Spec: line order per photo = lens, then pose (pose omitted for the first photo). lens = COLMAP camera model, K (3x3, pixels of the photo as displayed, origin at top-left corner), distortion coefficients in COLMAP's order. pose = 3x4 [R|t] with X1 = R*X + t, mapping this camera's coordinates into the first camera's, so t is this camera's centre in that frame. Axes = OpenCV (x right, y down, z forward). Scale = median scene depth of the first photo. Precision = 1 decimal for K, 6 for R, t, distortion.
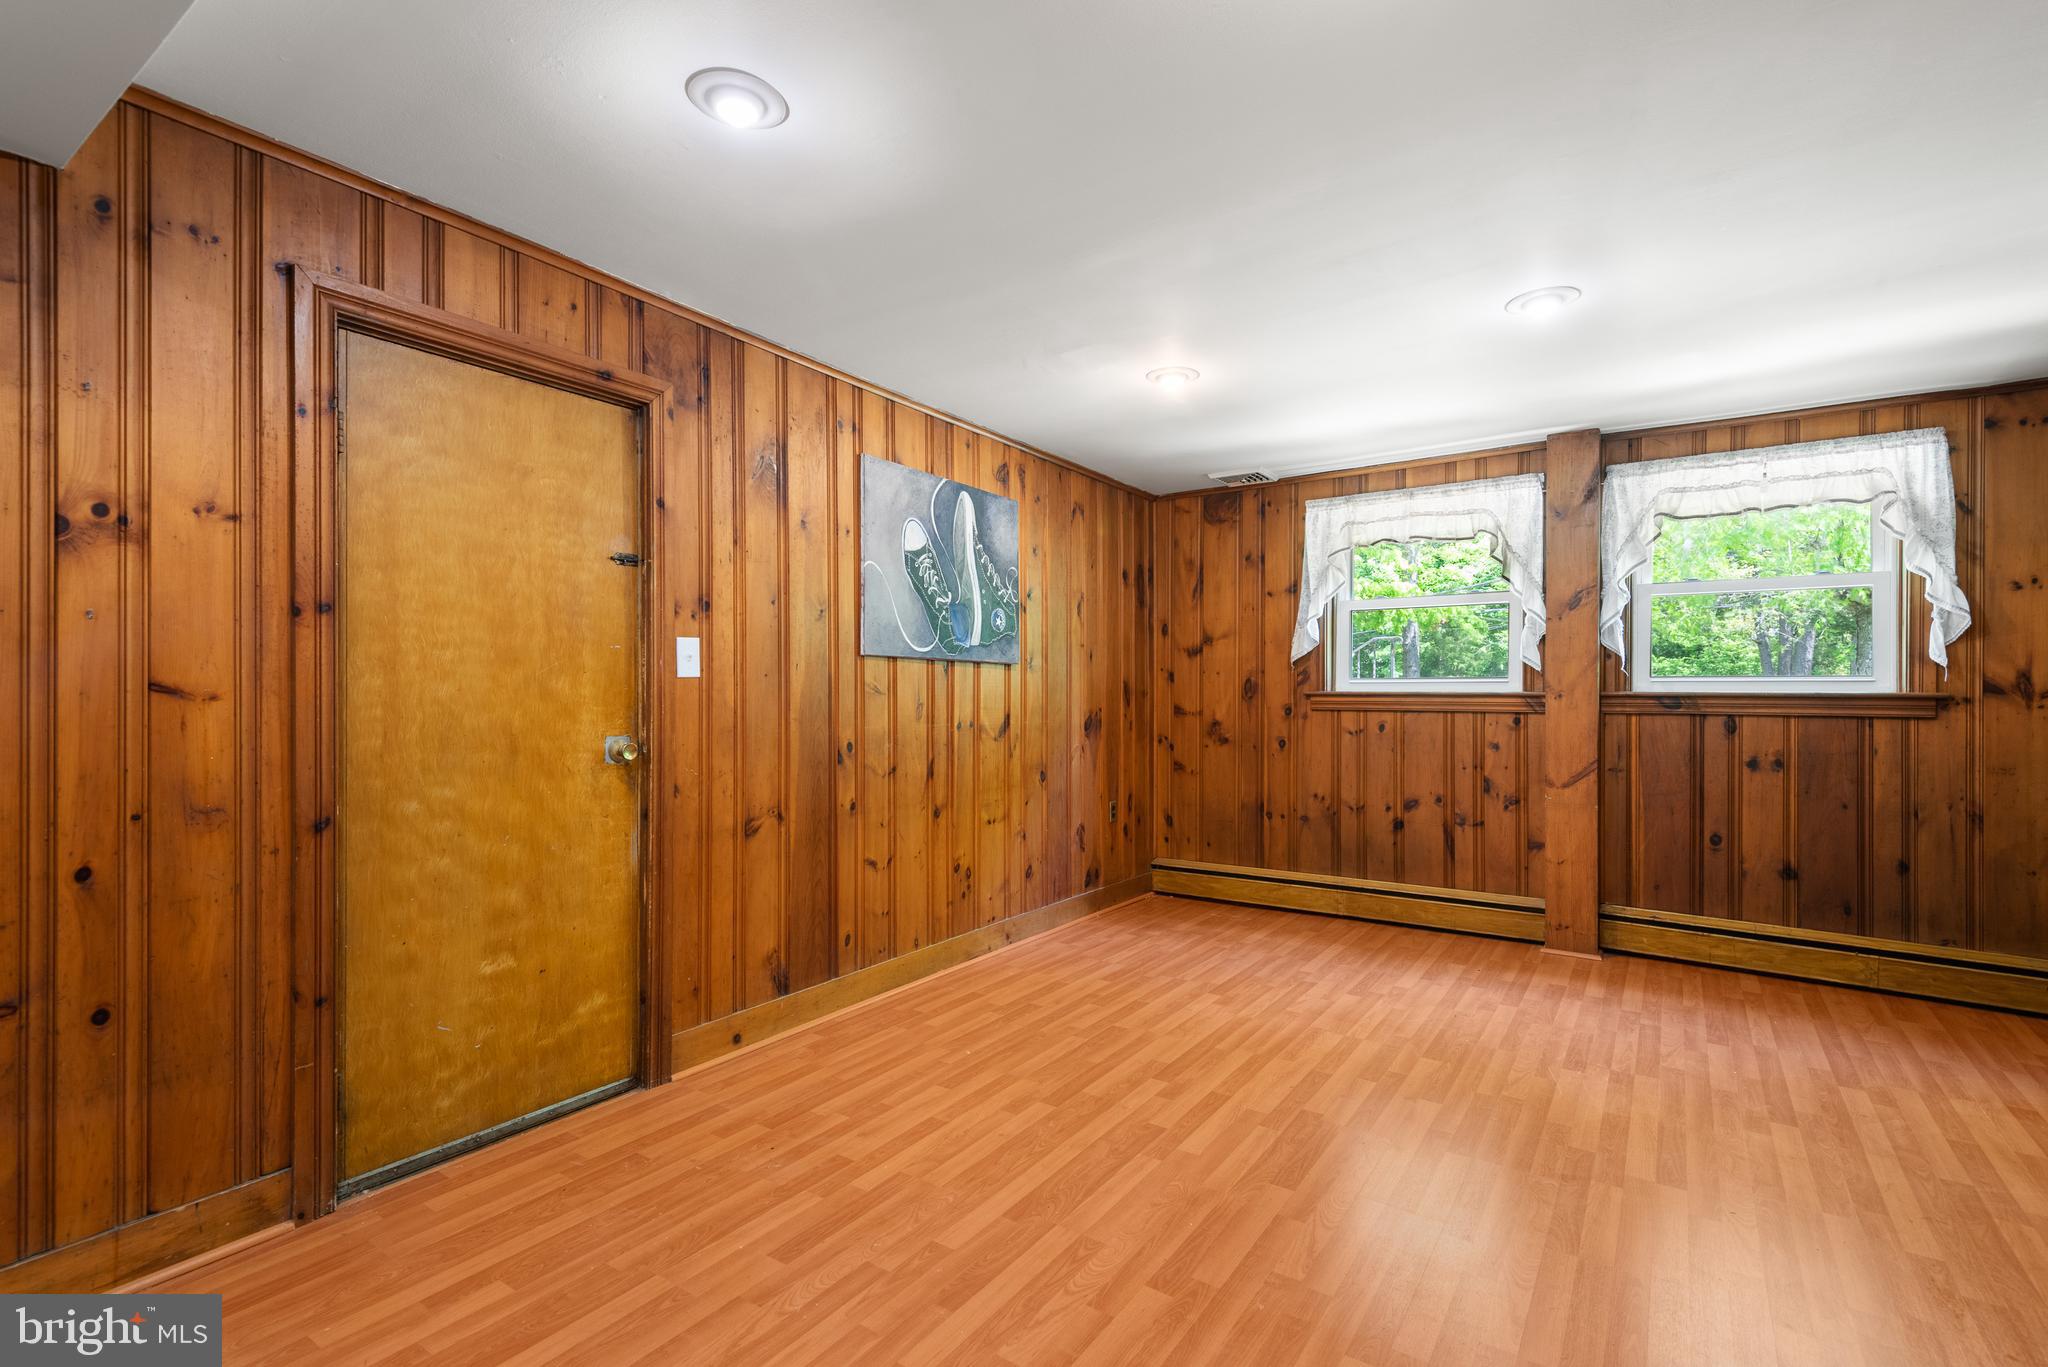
lens RADIAL K [[943.5, 0, 1024.2], [0, 943.5, 689.4], [0, 0, 1]] dist [0.019744, -0.009952]
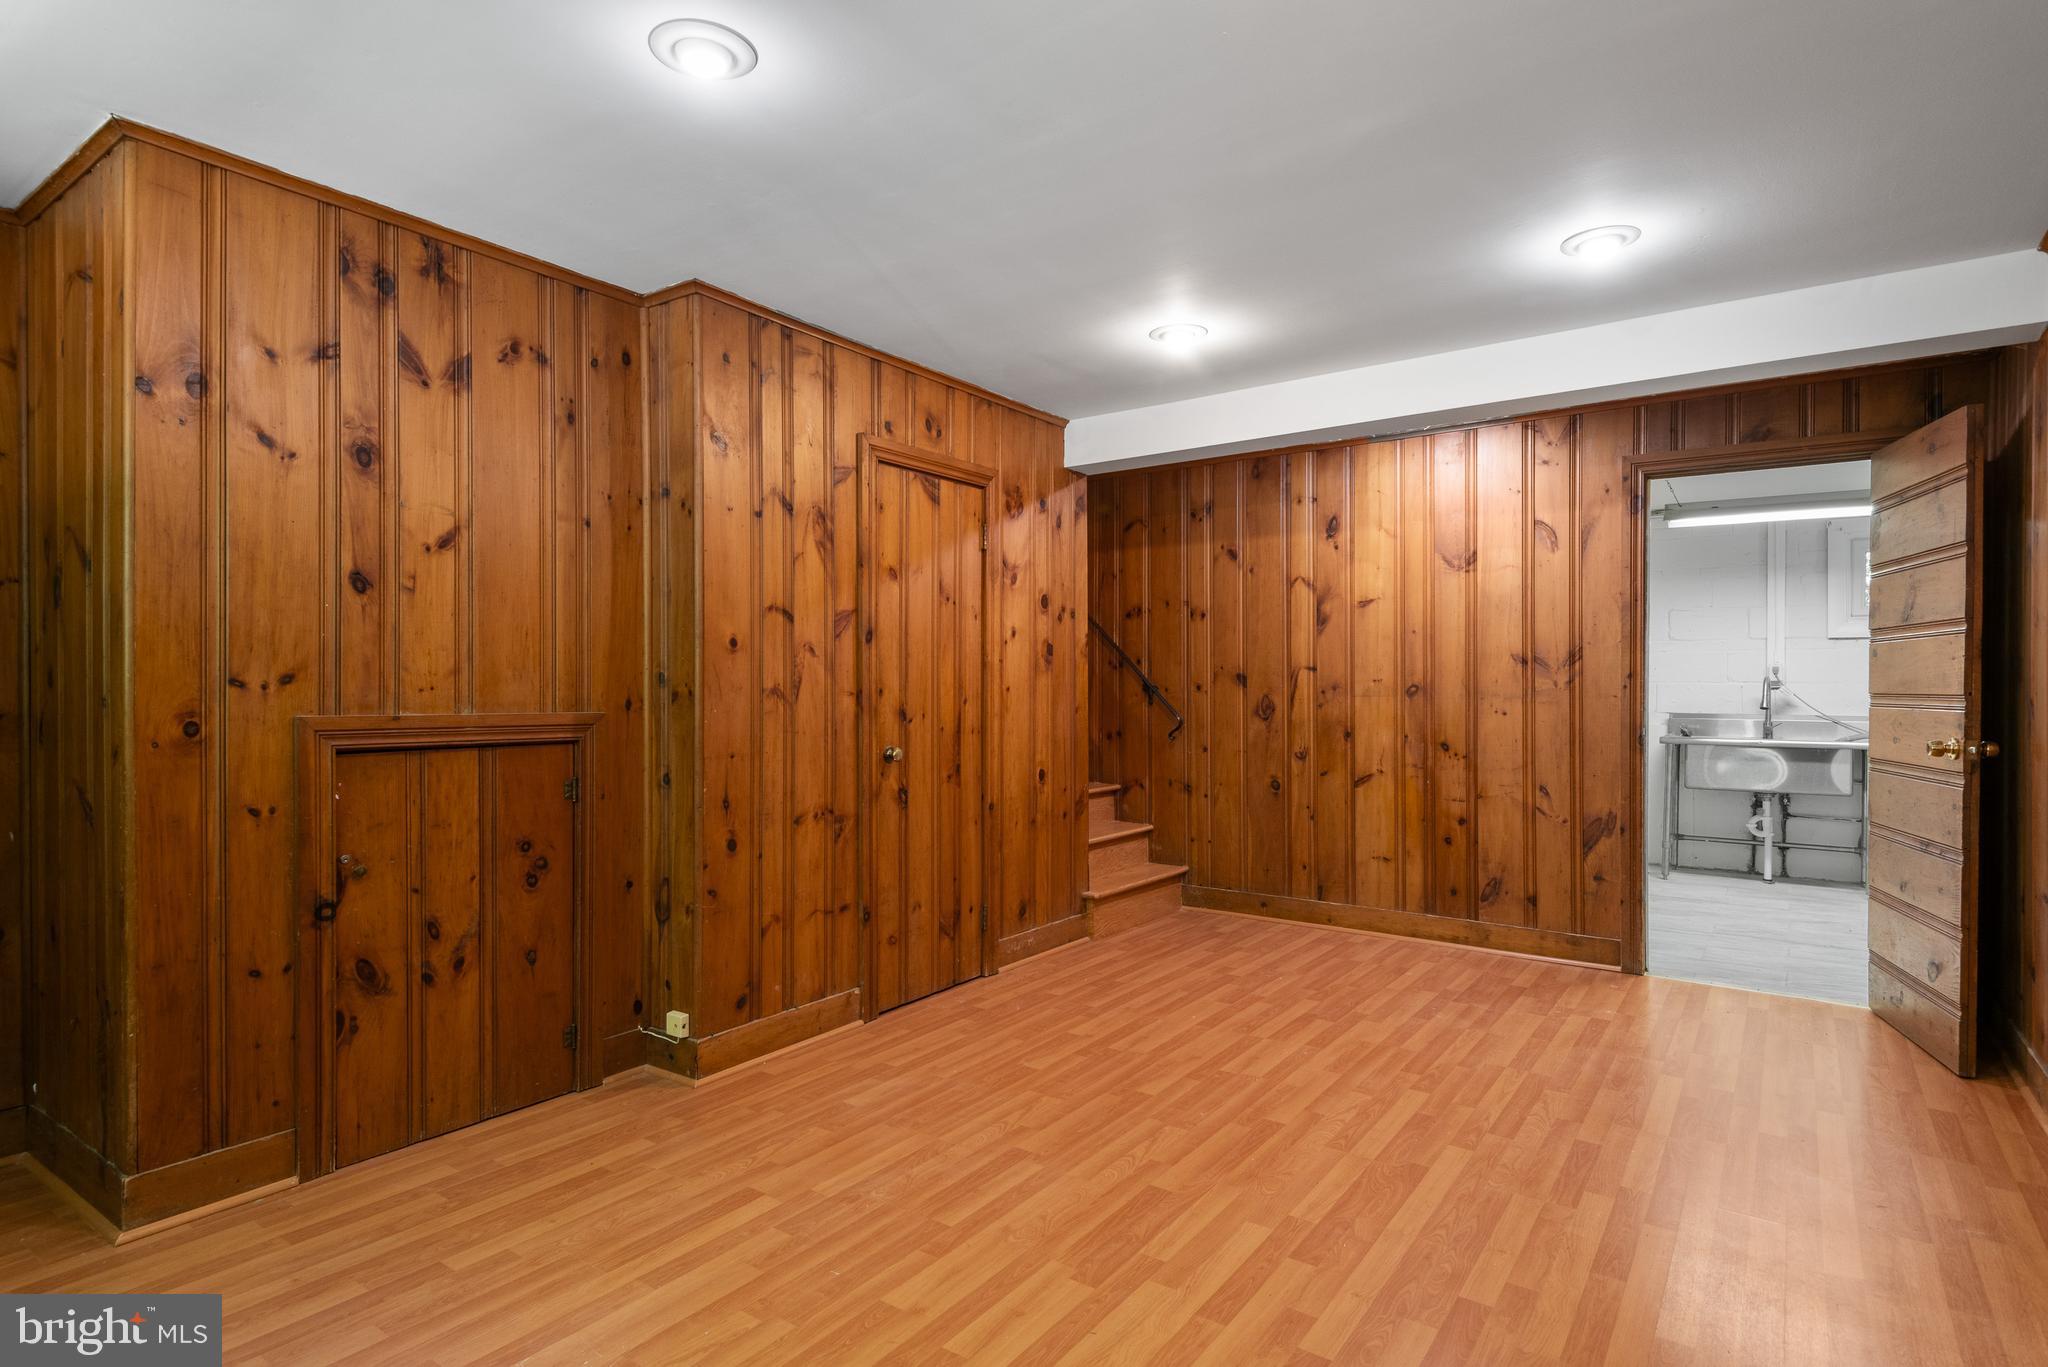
lens RADIAL K [[1099.7, 0, 1021.3], [0, 1099.7, 687.7], [0, 0, 1]] dist [0.002744, -0.010459]
pose [[-0.999884, -0.004660, 0.014476, 0.366319], [-0.004679, 0.999988, -0.001249, 0.010659], [-0.014470, -0.001317, -0.999894, 1.947790]]
